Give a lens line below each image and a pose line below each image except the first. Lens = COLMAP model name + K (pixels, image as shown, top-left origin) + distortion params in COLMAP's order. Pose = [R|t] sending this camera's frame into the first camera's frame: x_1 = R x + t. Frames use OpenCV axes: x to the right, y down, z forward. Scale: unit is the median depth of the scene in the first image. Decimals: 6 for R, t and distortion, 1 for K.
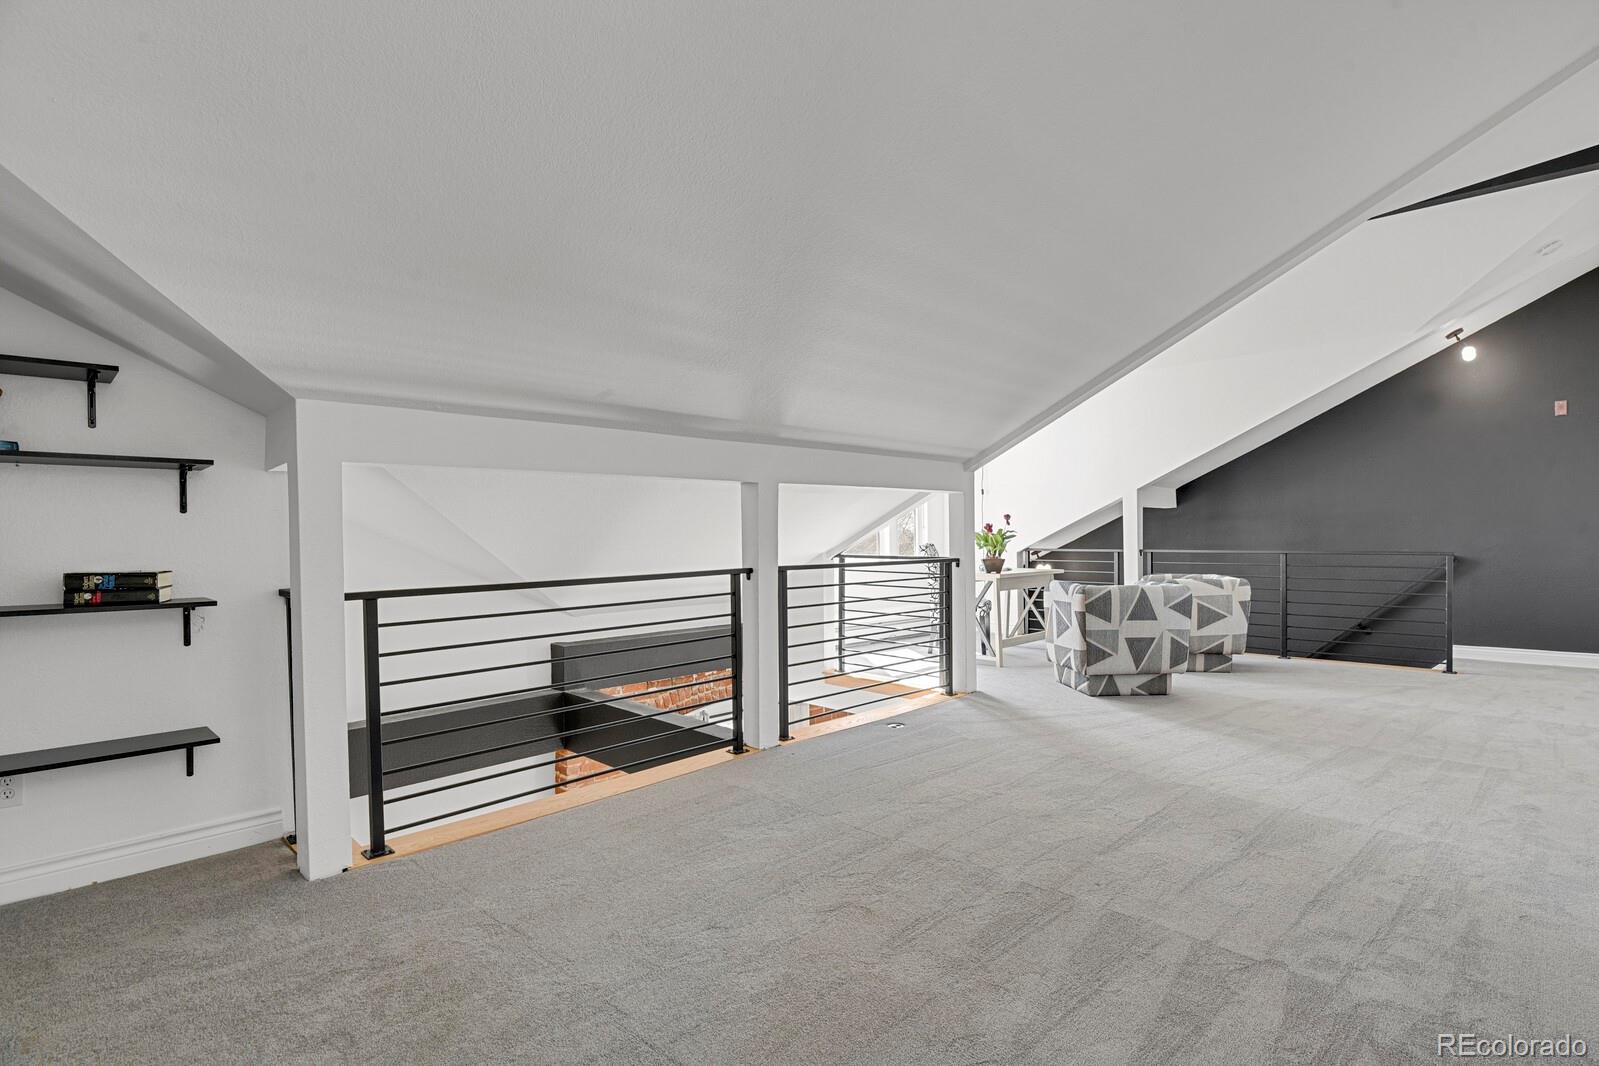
lens RADIAL K [[780.0, 0, 801.9], [0, 780.0, 538.8], [0, 0, 1]] dist [-0.021918, -0.005483]
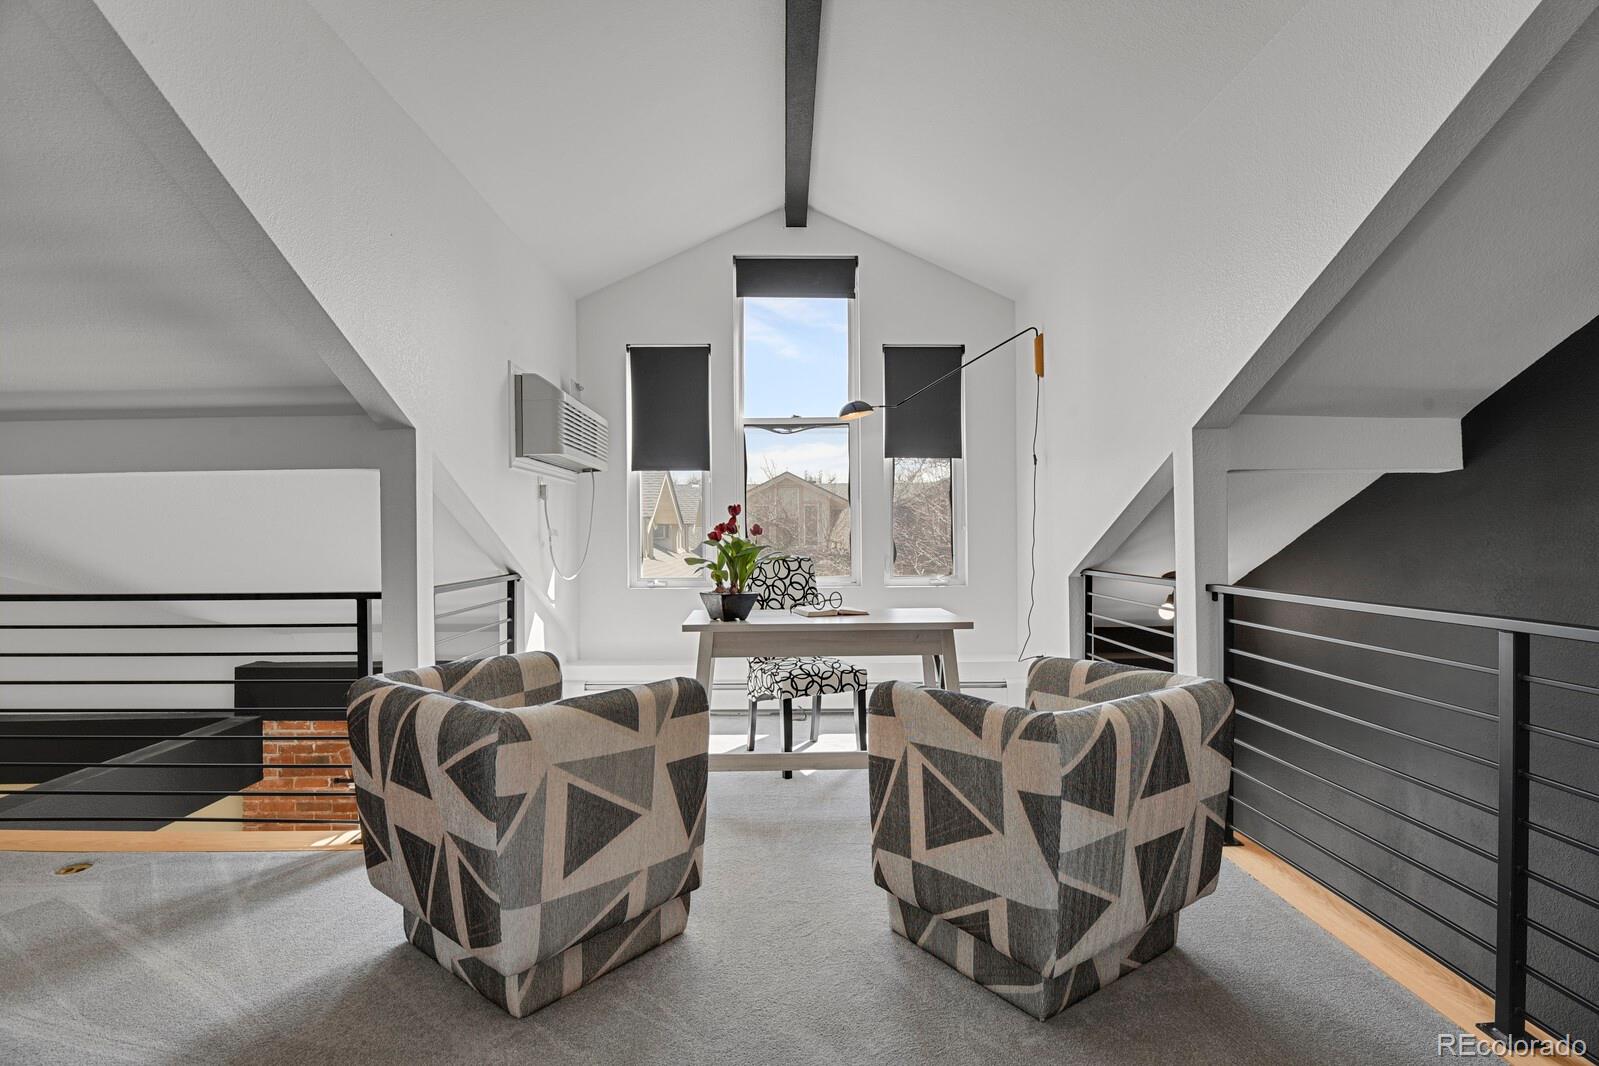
lens RADIAL K [[780.0, 0, 801.9], [0, 780.0, 538.8], [0, 0, 1]] dist [-0.021918, -0.005483]
pose [[0.718827, -0.000687, -0.695189, 0.725905], [-0.000307, 0.999999, -0.001306, -0.010856], [0.695189, 0.001152, 0.718826, 0.762897]]
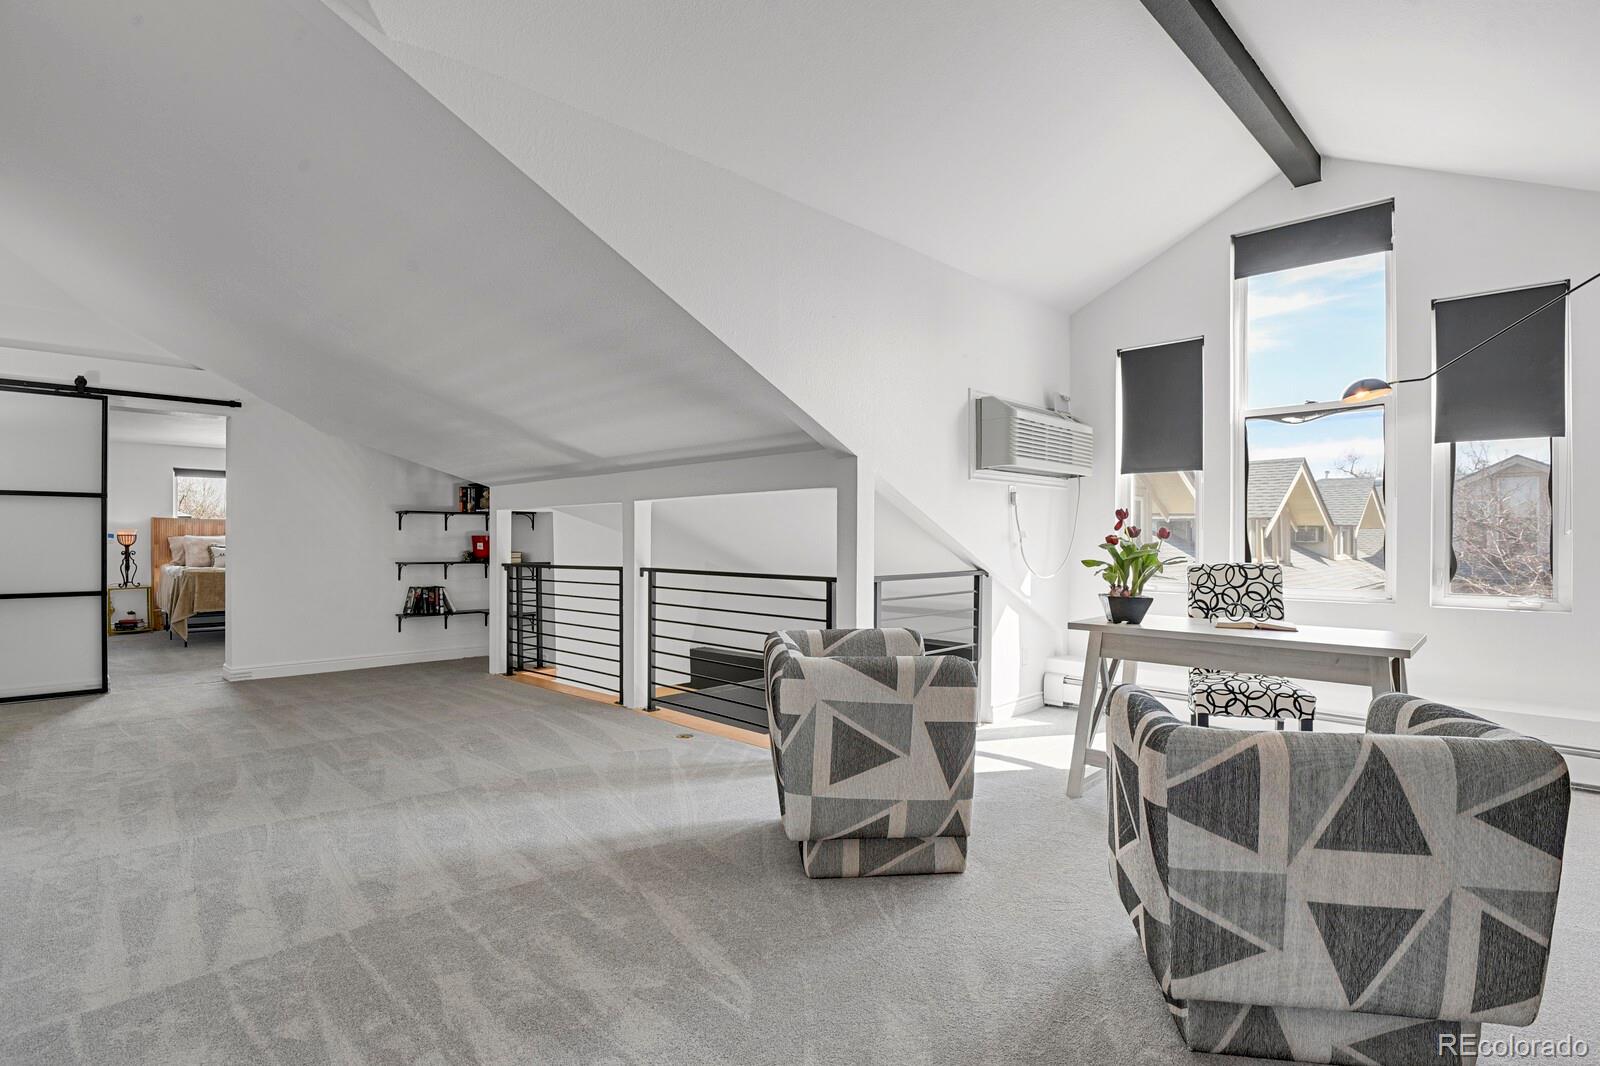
lens RADIAL K [[793.1, 0, 802.6], [0, 793.1, 539.5], [0, 0, 1]] dist [-0.018528, -0.008530]
pose [[-0.002407, 0.003590, -0.999991, 0.950839], [-0.013833, 0.999898, 0.003623, -0.013222], [0.999901, 0.013842, -0.002357, 0.967682]]
